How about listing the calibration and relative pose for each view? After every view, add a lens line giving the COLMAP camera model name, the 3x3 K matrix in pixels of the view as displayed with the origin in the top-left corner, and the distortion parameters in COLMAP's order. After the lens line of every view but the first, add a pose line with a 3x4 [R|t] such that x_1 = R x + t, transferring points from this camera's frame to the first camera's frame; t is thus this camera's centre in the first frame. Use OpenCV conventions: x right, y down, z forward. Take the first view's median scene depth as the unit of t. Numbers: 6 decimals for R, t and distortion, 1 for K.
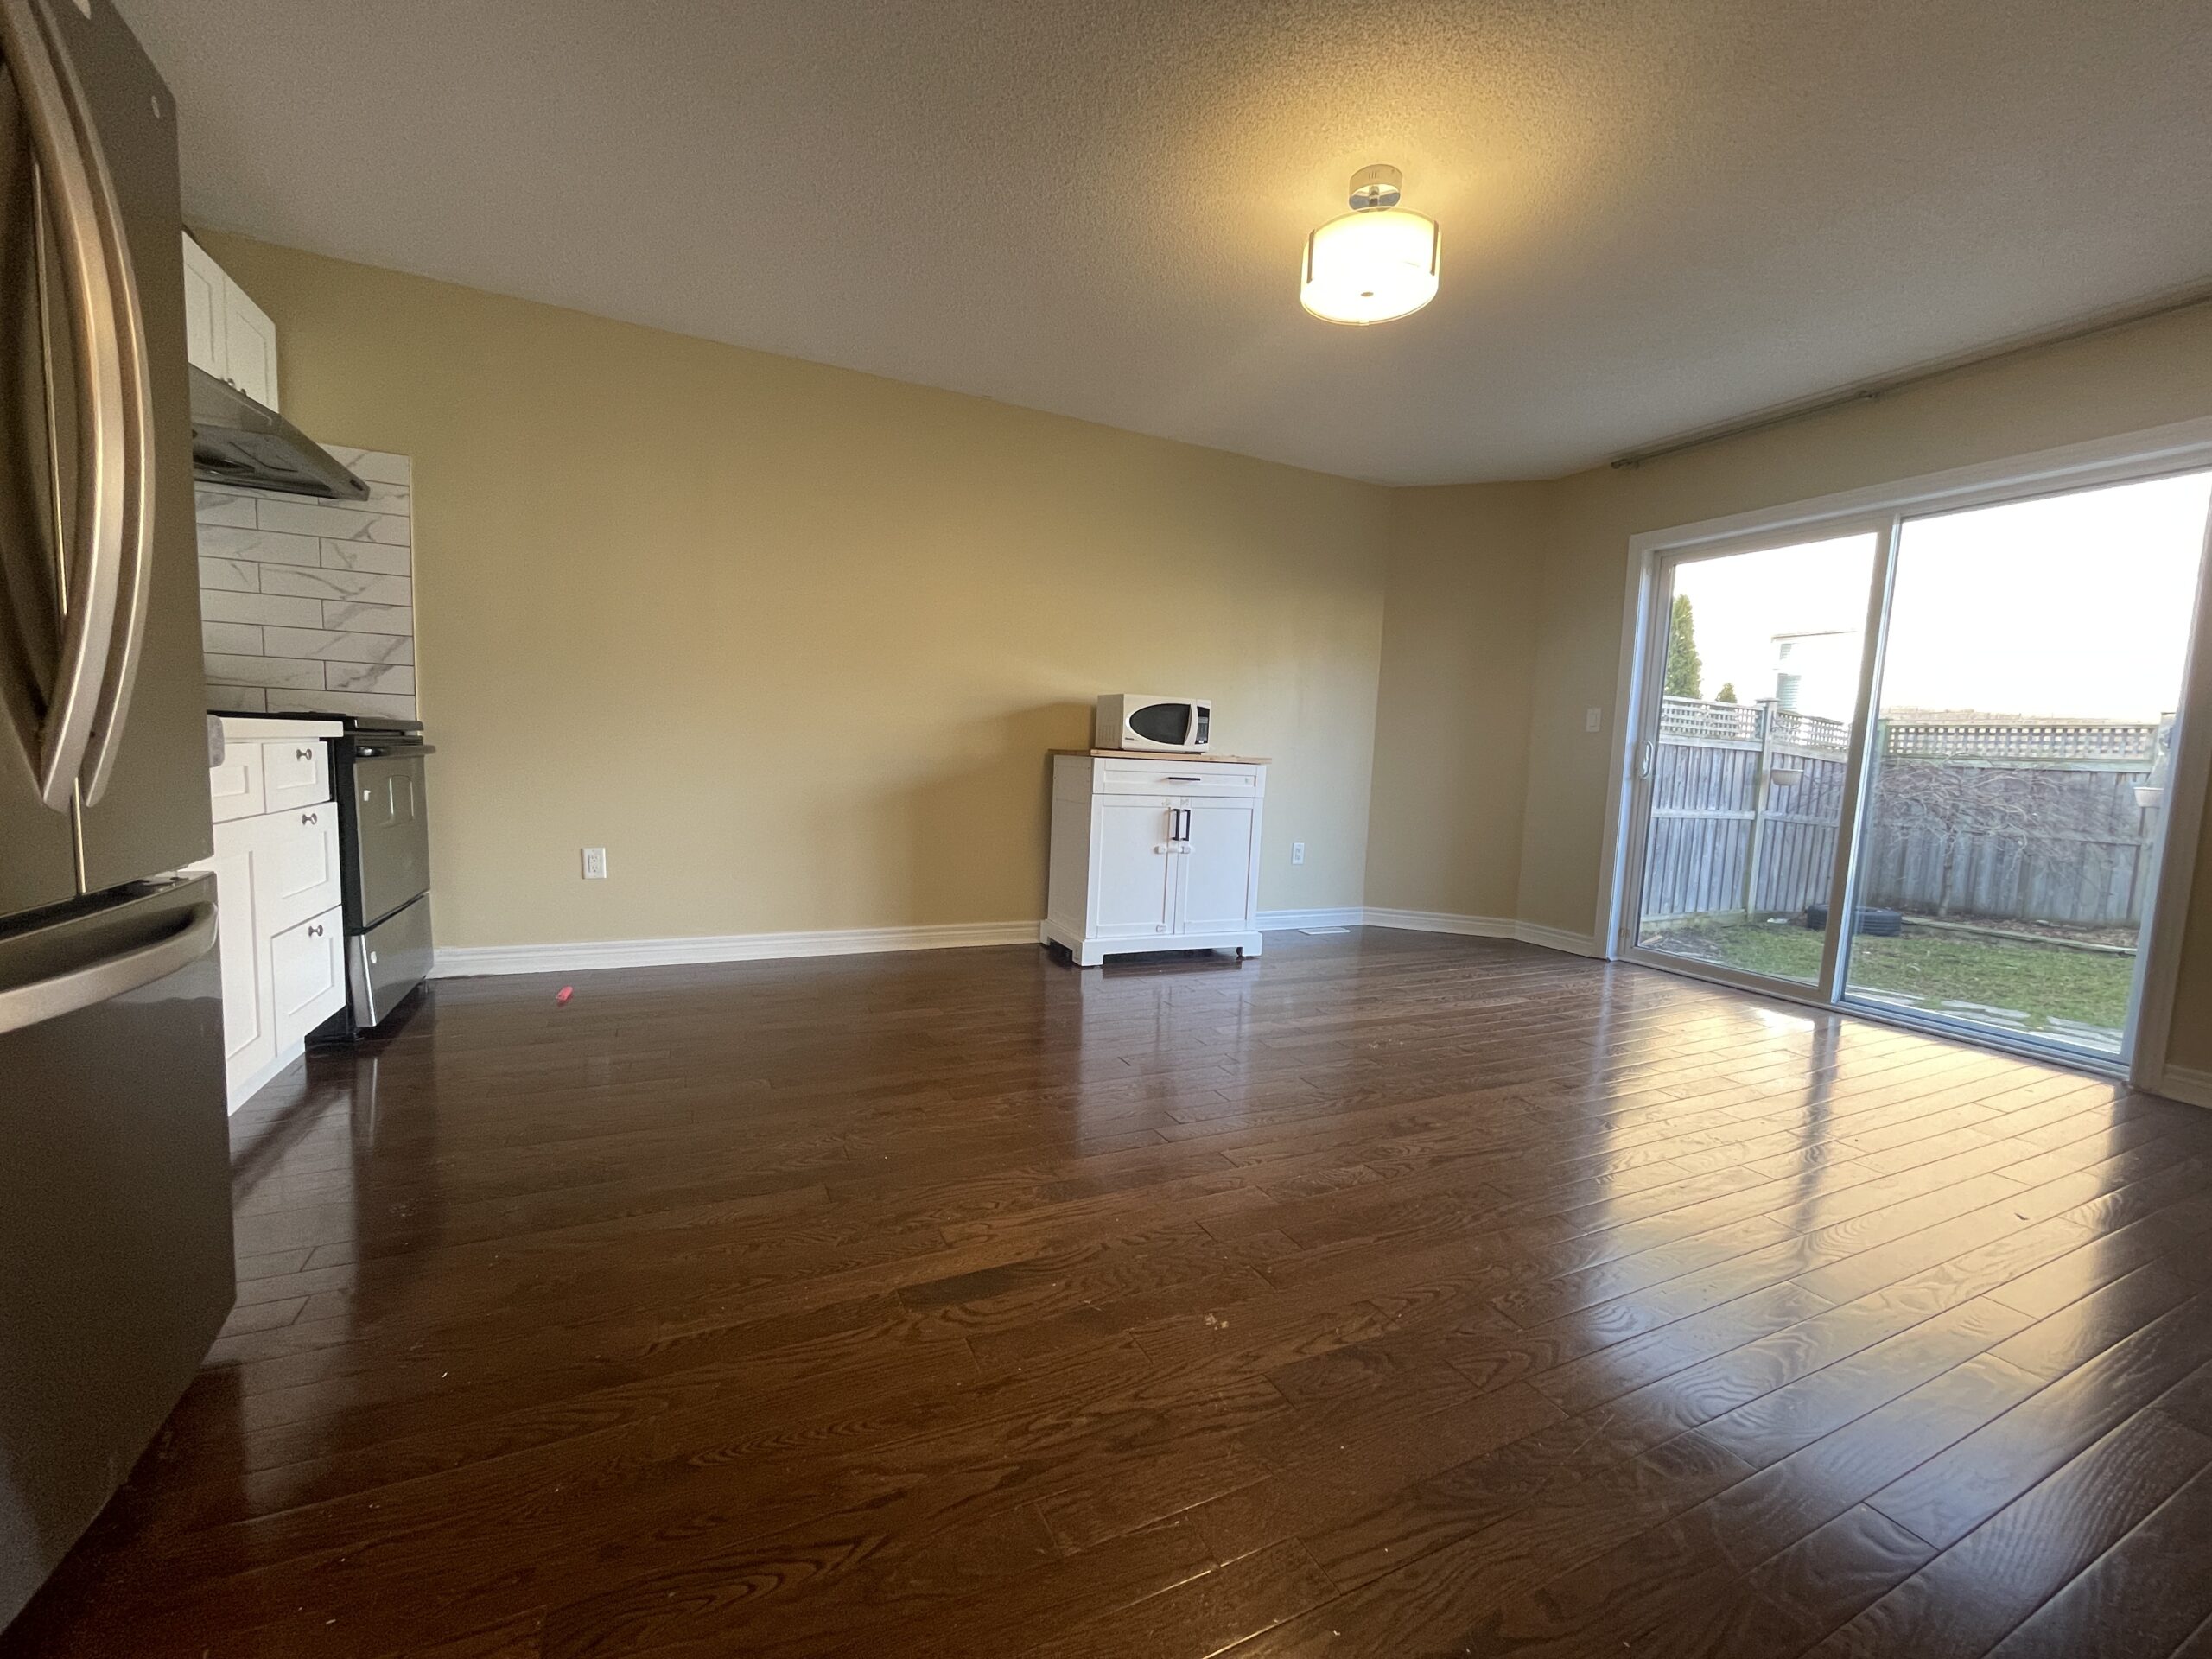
lens RADIAL K [[882.9, 0, 1106.0], [0, 882.9, 829.5], [0, 0, 1]] dist [0.000579, 0.000010]
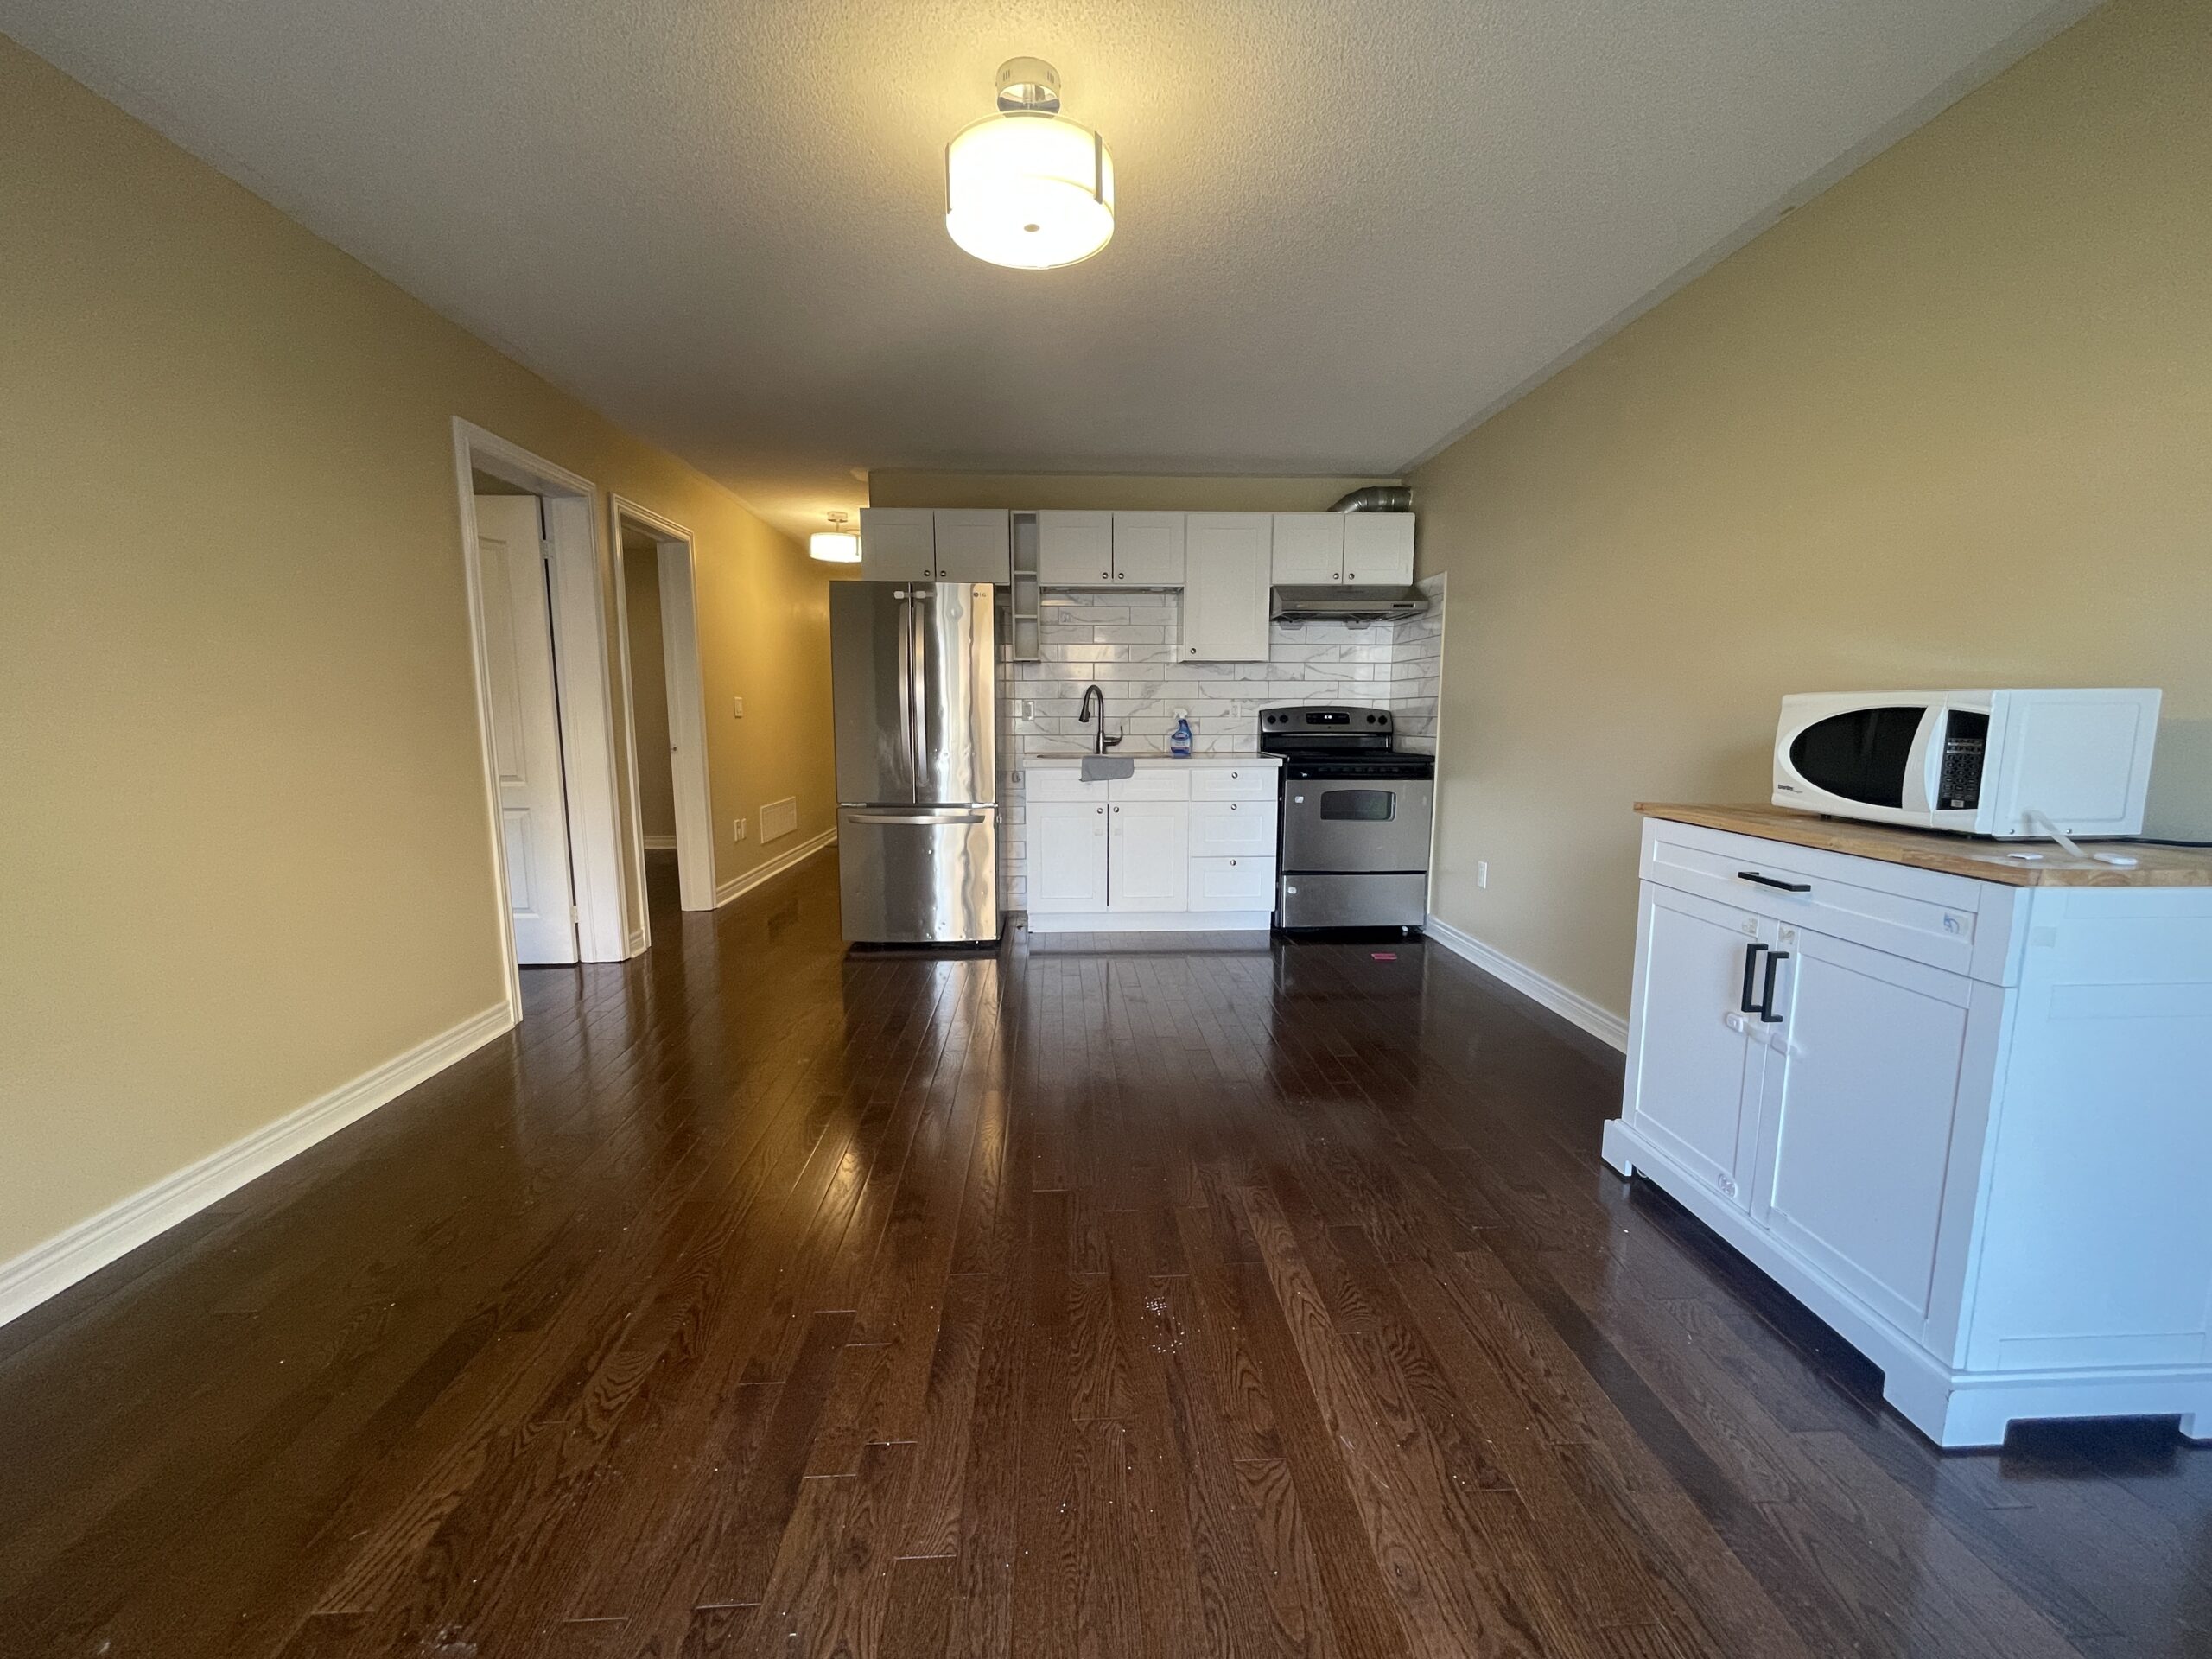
lens RADIAL K [[892.6, 0, 1106.0], [0, 892.6, 829.5], [0, 0, 1]] dist [-0.000068, -0.000007]
pose [[-0.390903, 0.066325, -0.918039, 0.622909], [-0.100184, 0.988409, 0.114068, -0.099515], [0.914964, 0.136562, -0.379727, 0.850970]]
